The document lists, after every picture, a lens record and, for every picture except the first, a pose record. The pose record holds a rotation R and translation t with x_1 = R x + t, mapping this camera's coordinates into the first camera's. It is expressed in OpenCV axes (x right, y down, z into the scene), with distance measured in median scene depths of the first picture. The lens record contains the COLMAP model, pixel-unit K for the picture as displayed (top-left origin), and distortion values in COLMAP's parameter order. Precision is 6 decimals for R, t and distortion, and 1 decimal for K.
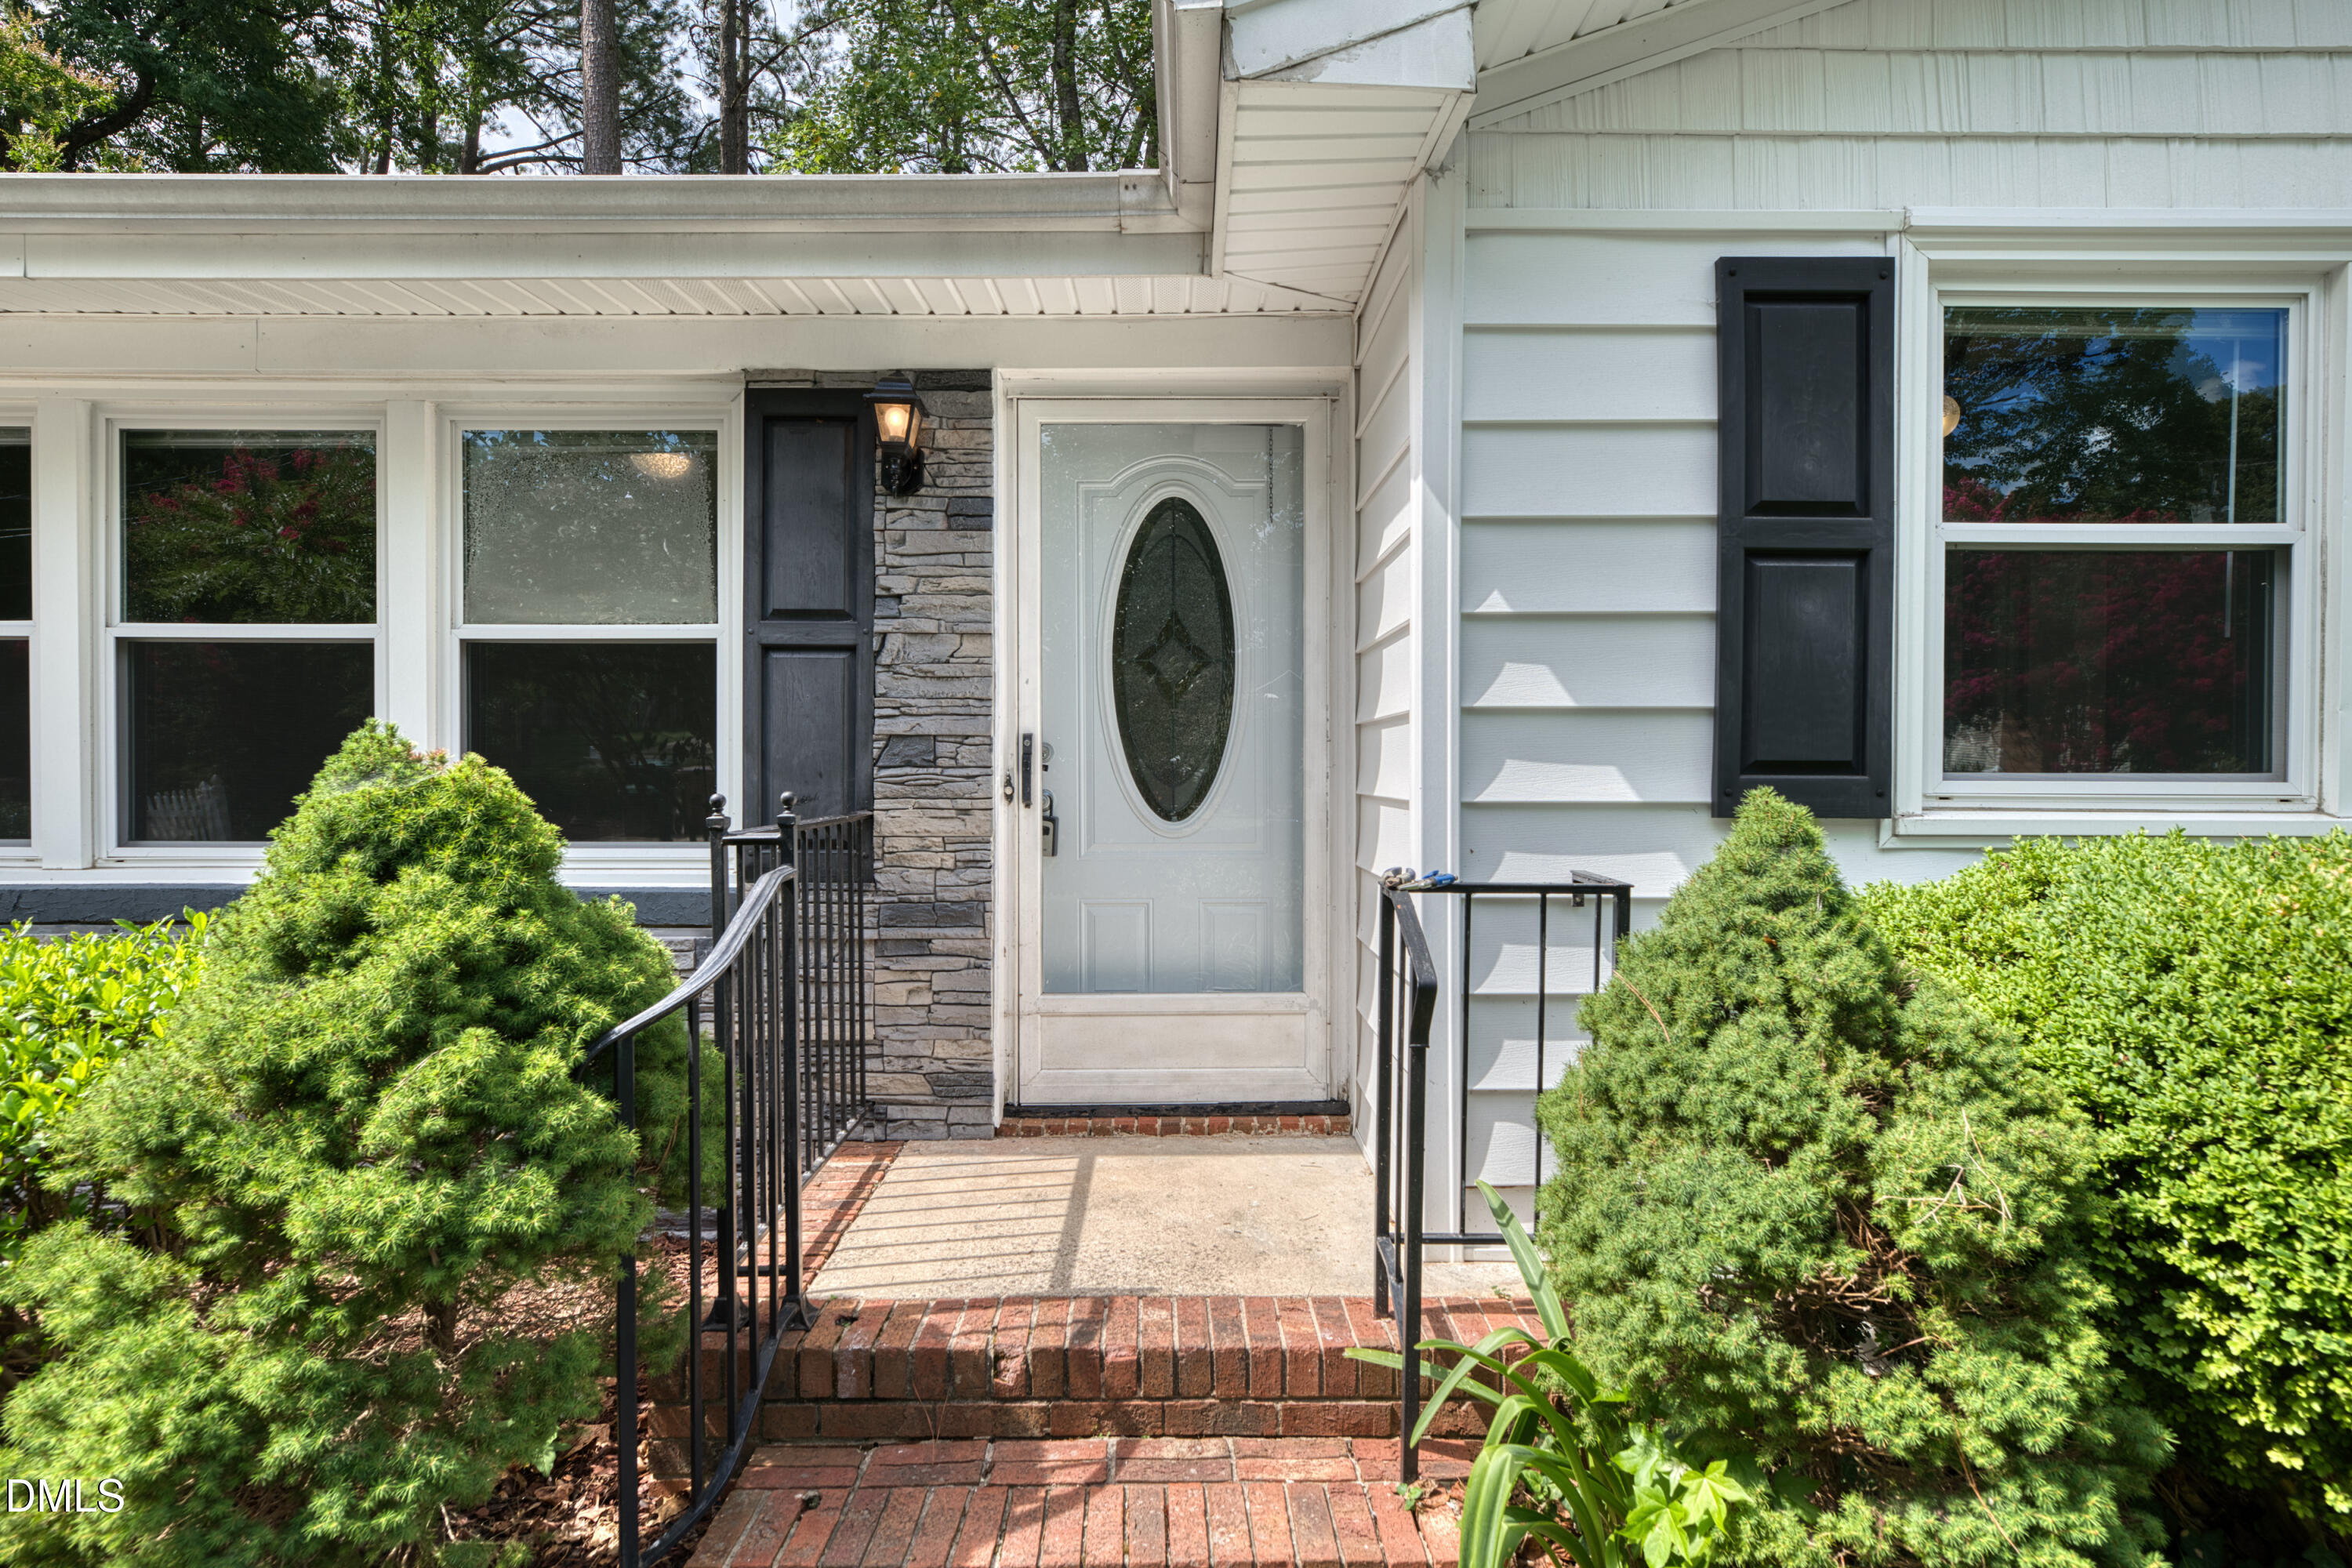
lens RADIAL K [[1191.4, 0, 1179.9], [0, 1191.4, 789.2], [0, 0, 1]] dist [0.003876, 0.000644]
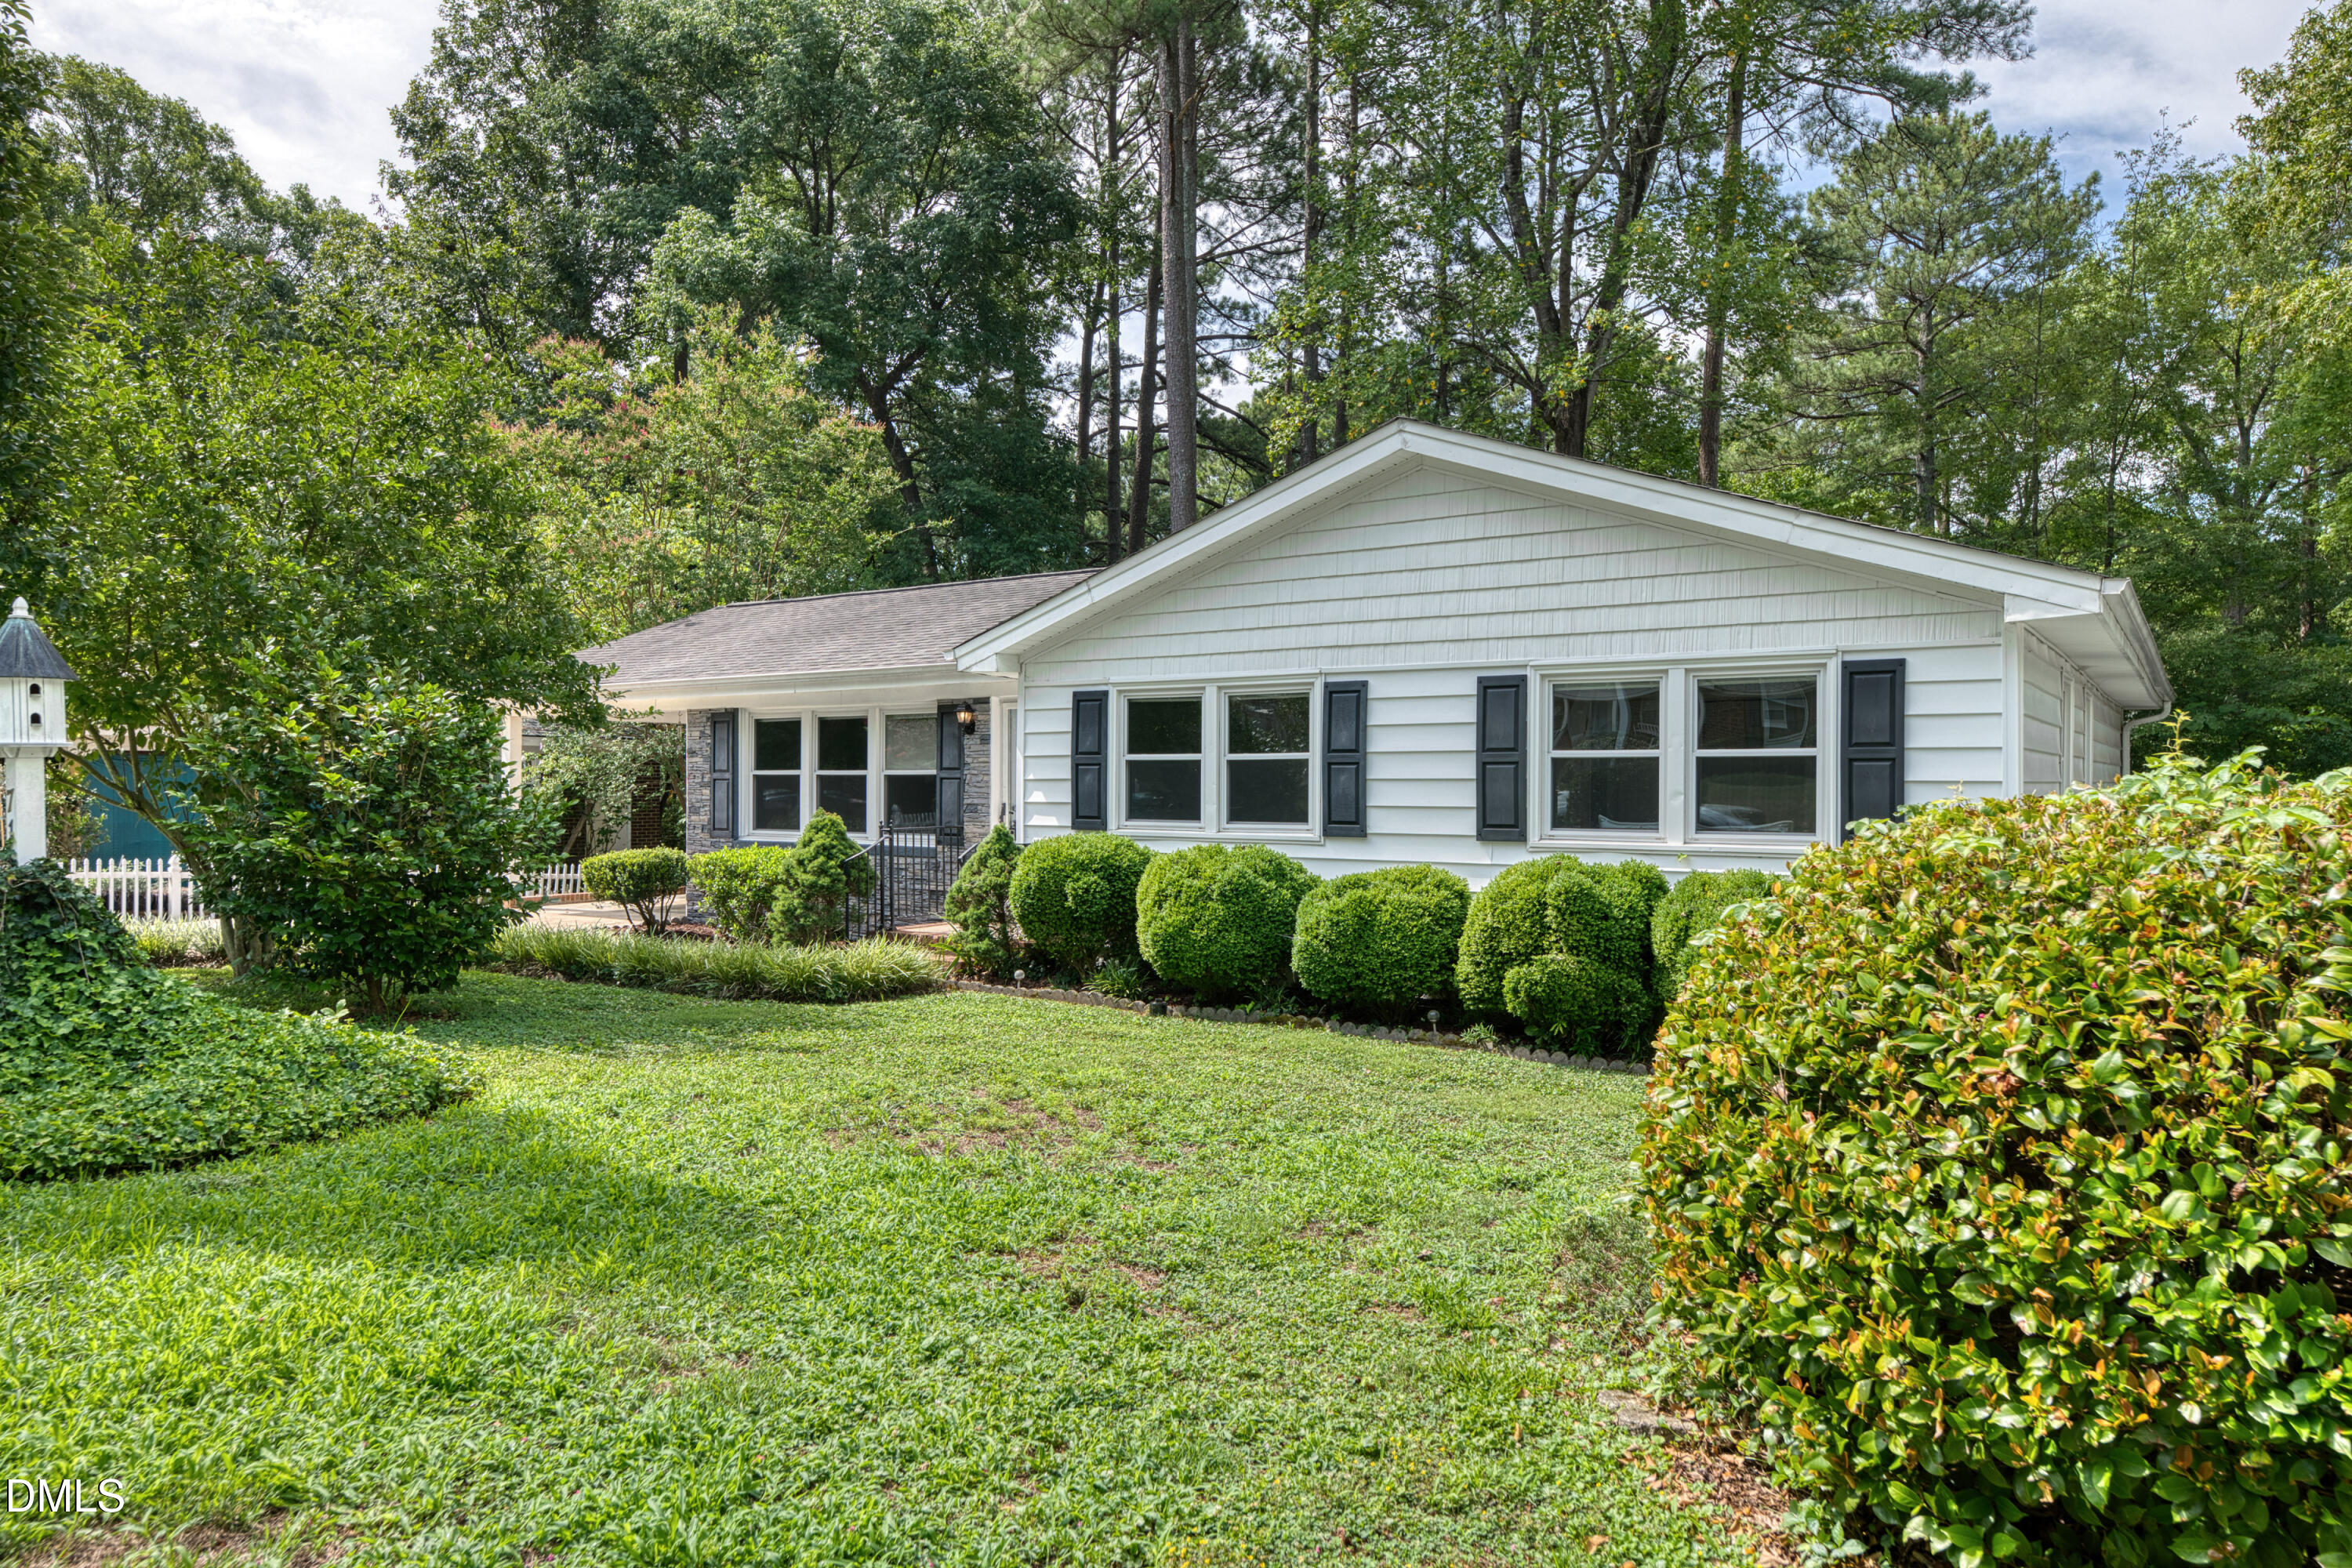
lens RADIAL K [[1564.7, 0, 1171.8], [0, 1564.7, 788.0], [0, 0, 1]] dist [0.029965, 0.000895]
pose [[0.818981, 0.000541, -0.573821, 3.785439], [-0.007056, 0.999933, -0.009128, -0.069979], [0.573778, 0.011525, 0.818930, -3.169002]]
